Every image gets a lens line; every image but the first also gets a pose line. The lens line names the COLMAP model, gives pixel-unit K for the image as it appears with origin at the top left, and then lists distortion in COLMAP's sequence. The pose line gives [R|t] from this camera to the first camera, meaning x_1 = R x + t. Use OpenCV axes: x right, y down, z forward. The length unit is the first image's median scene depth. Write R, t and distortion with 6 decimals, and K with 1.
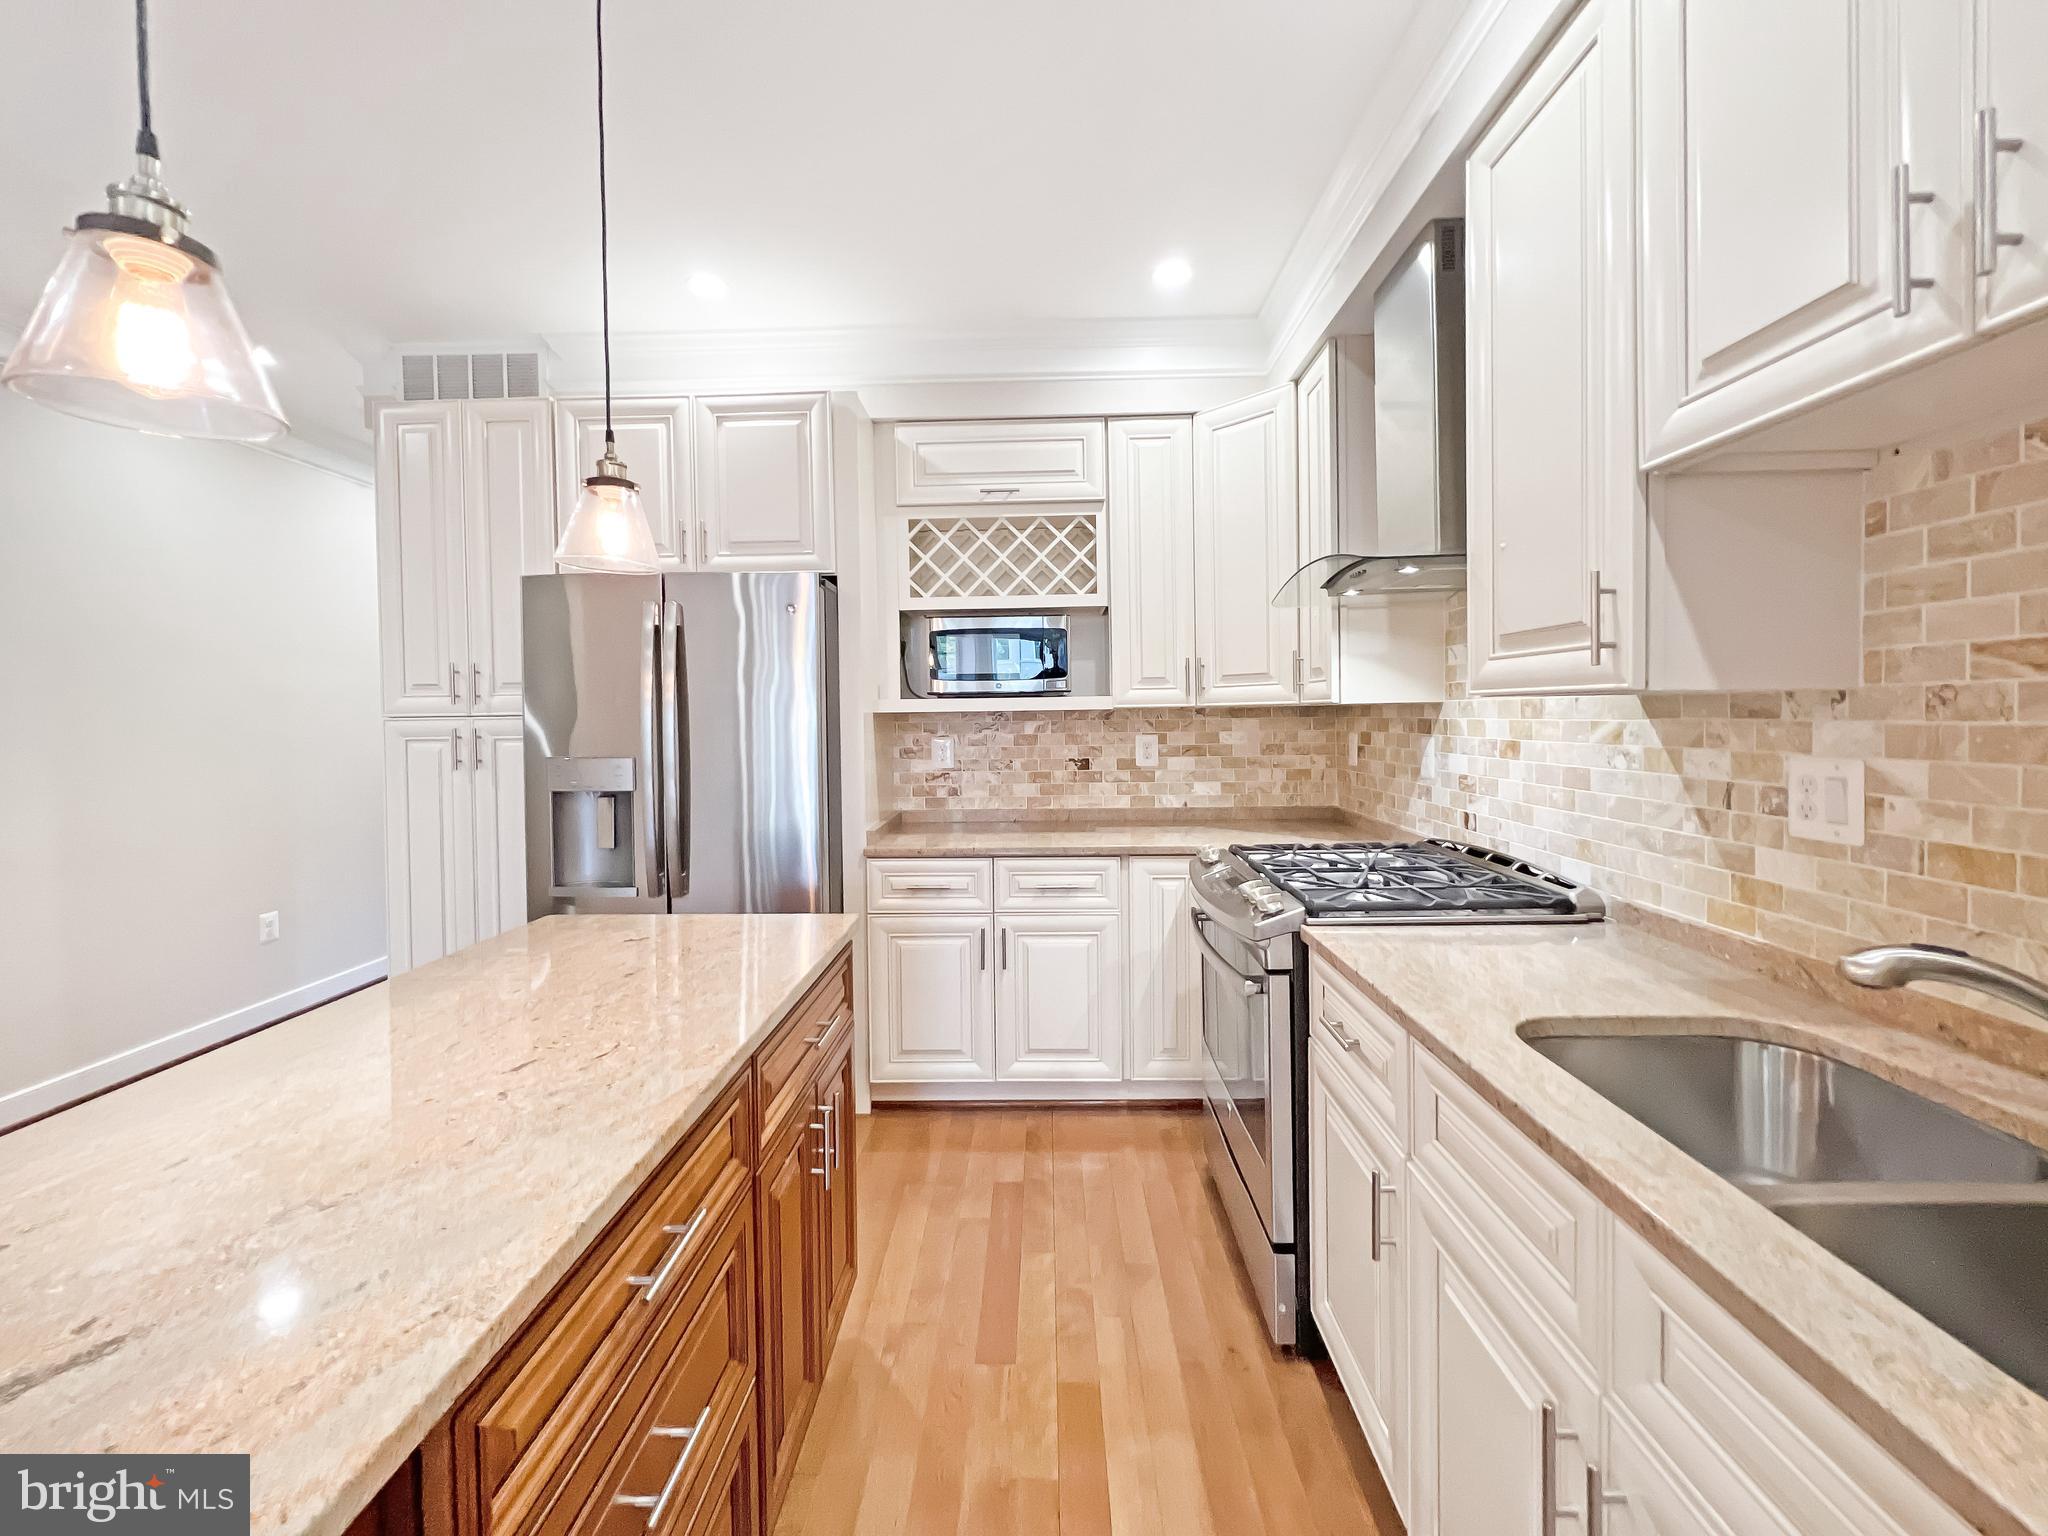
lens RADIAL K [[811.9, 0, 1017.2], [0, 811.9, 723.6], [0, 0, 1]] dist [-0.002559, 0.000345]
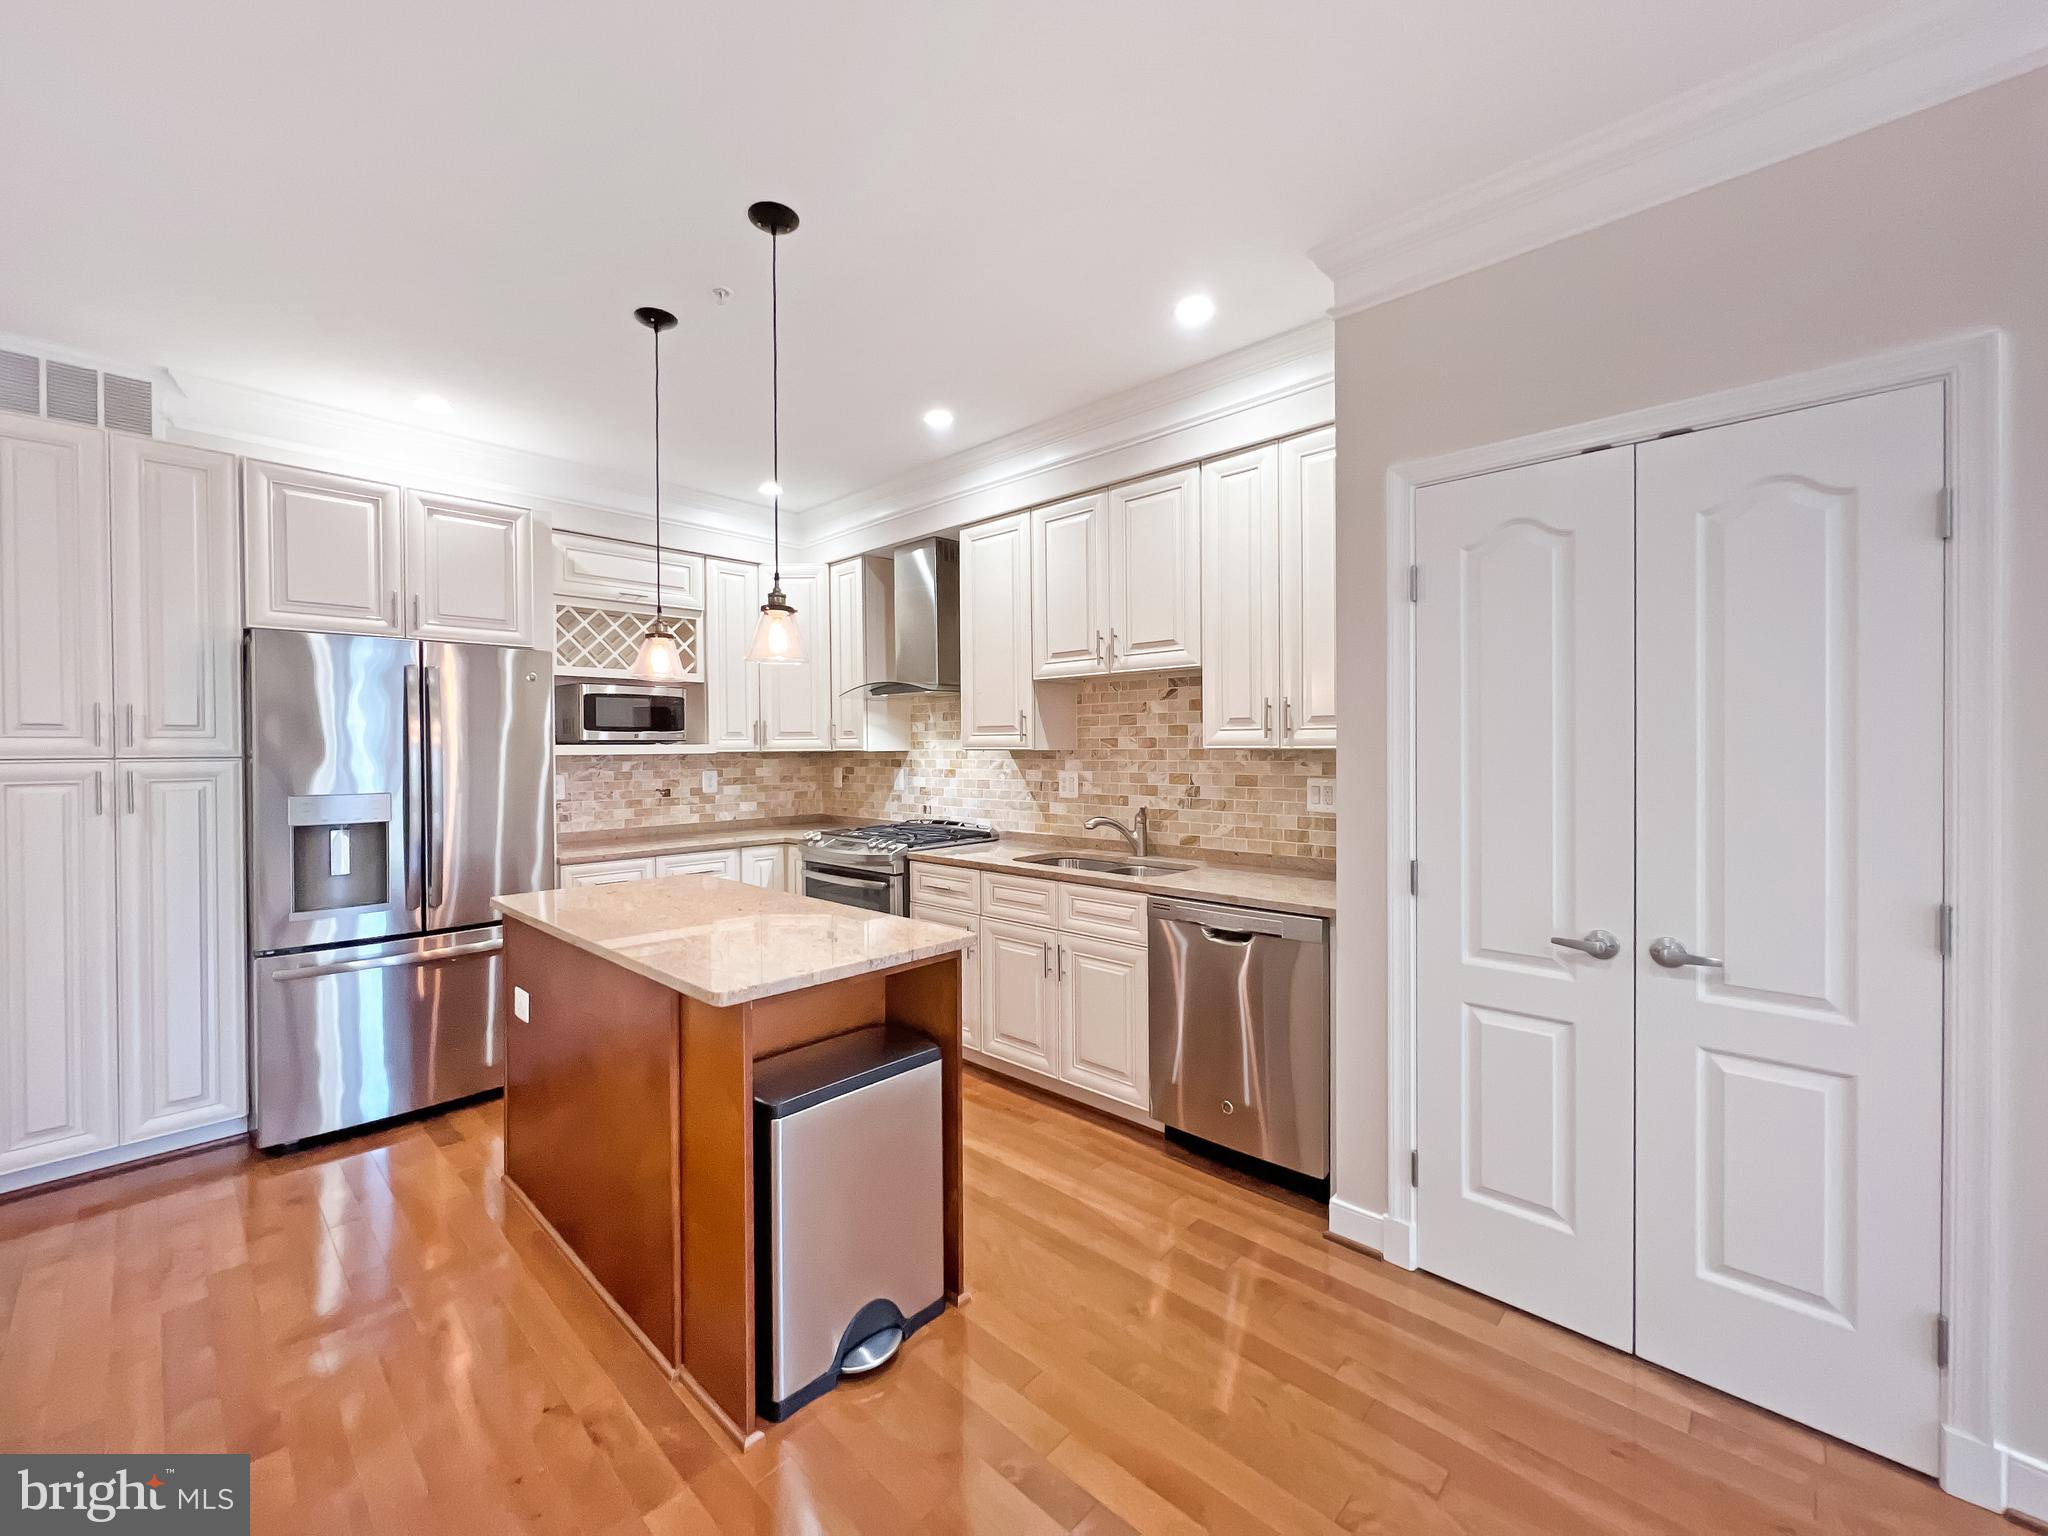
lens RADIAL K [[811.9, 0, 983.1], [0, 811.9, 749.1], [0, 0, 1]] dist [-0.002559, 0.000345]
pose [[0.695094, 0.006039, 0.718893, -0.661001], [0.006551, 0.999870, -0.014733, 0.000088], [-0.718889, 0.014950, 0.694964, -0.420945]]
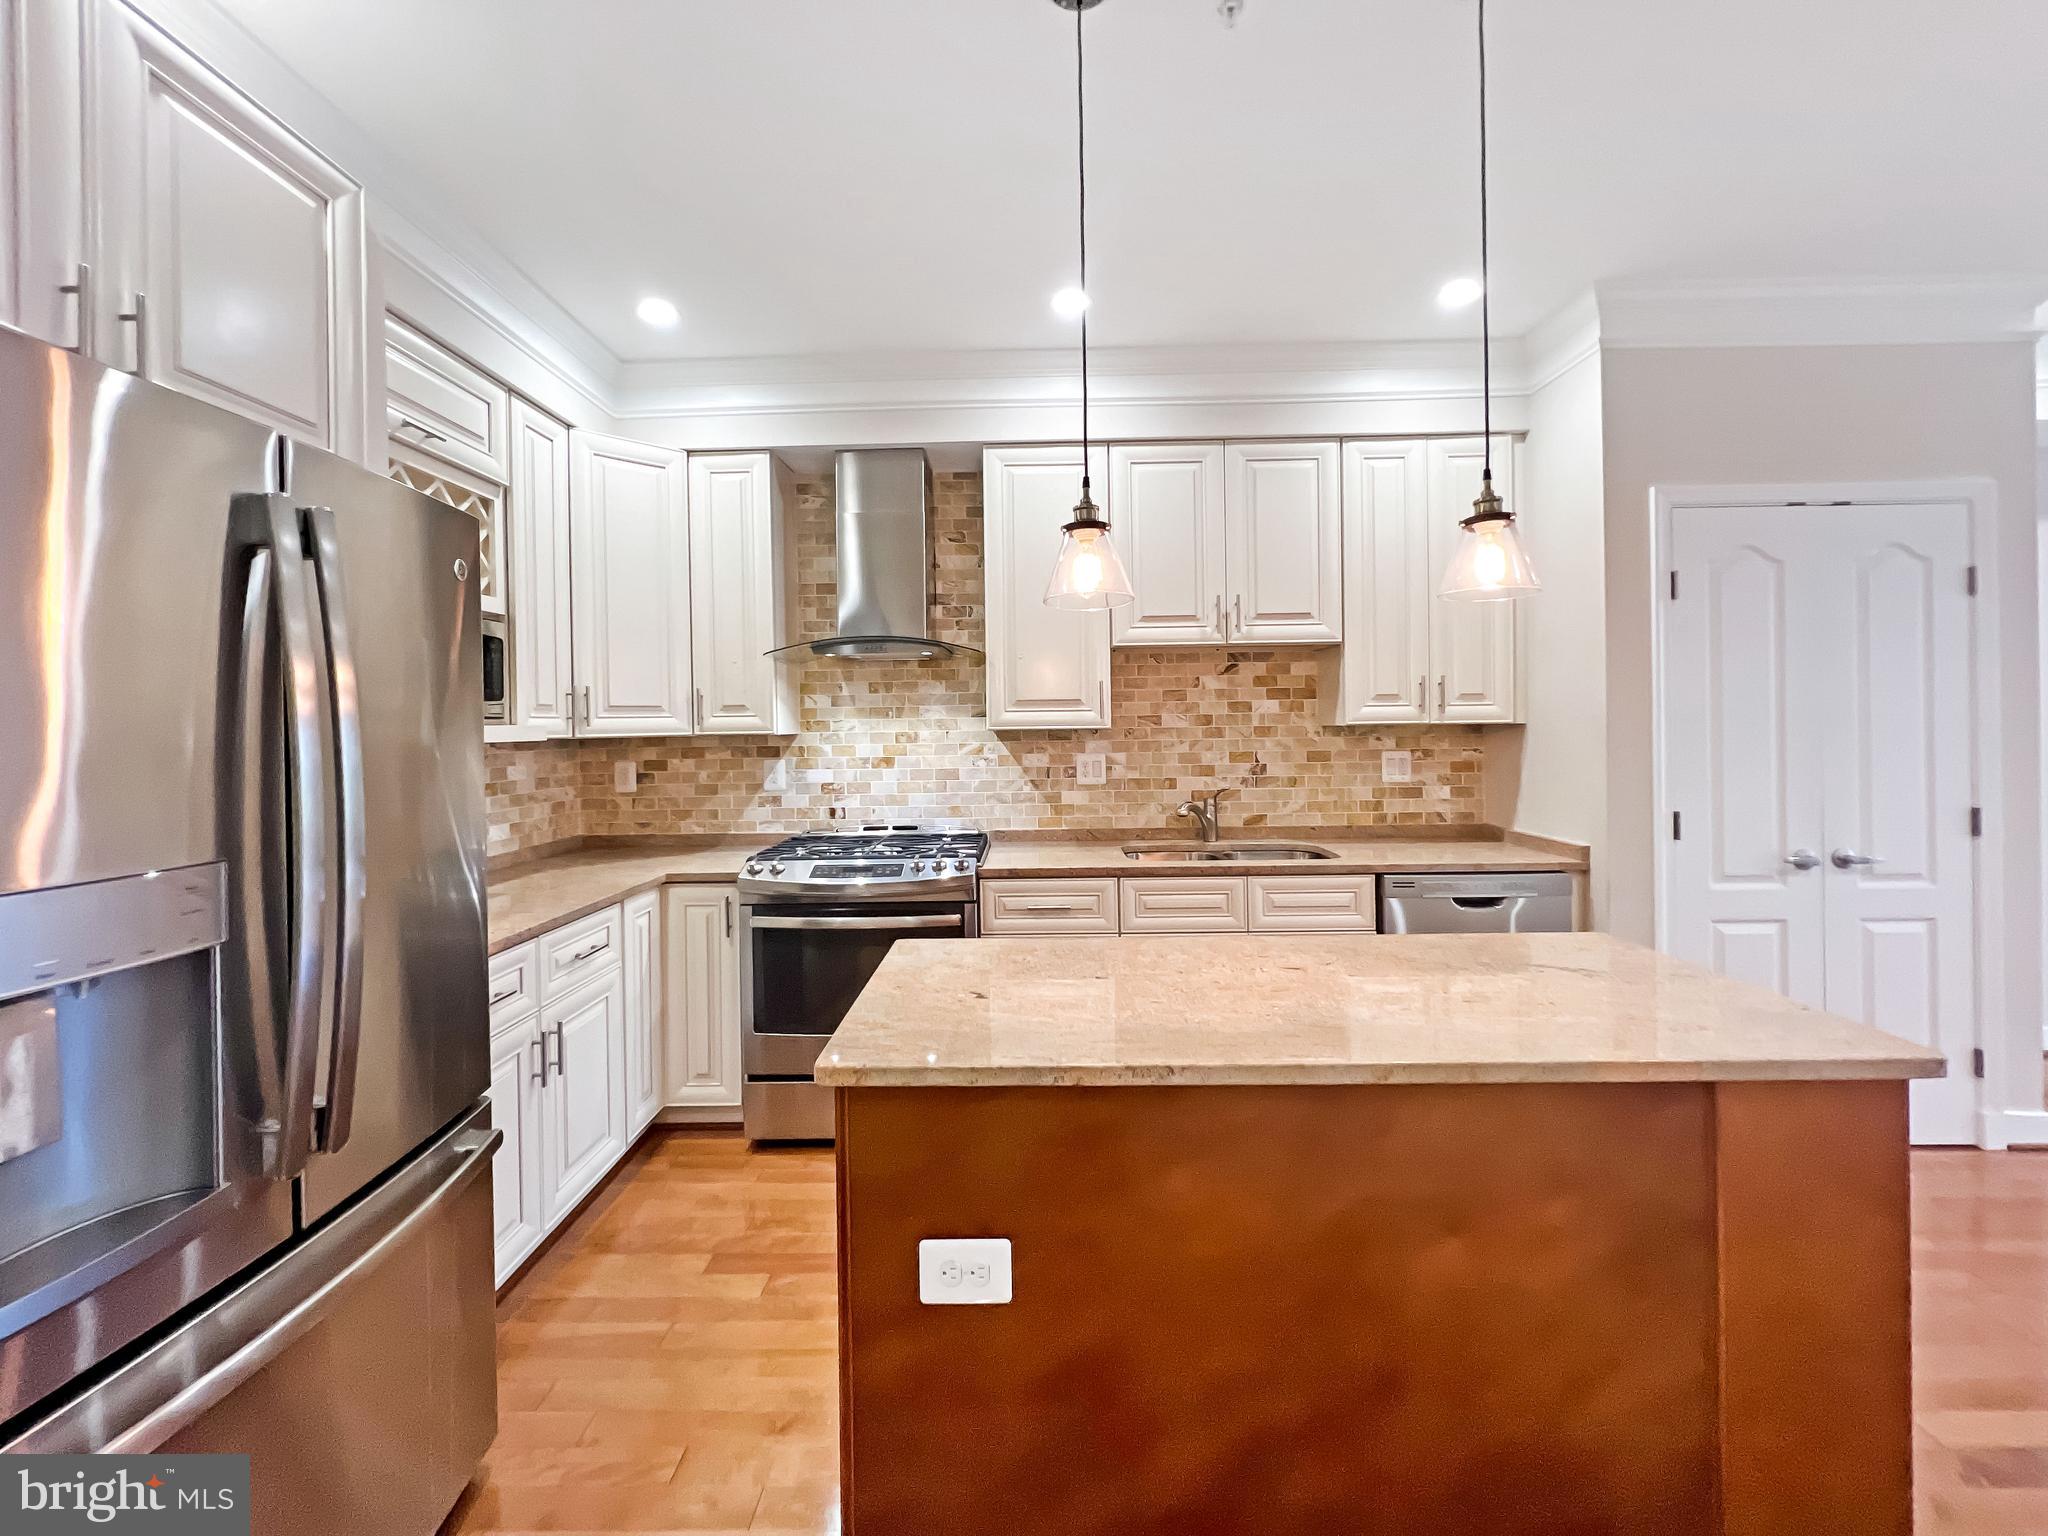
lens RADIAL K [[811.9, 0, 1000.4], [0, 811.9, 725.8], [0, 0, 1]] dist [-0.002559, 0.000345]
pose [[0.030258, 0.015922, 0.999415, -0.774668], [0.026339, 0.999513, -0.016721, -0.006496], [-0.999195, 0.026830, 0.029824, 0.534800]]
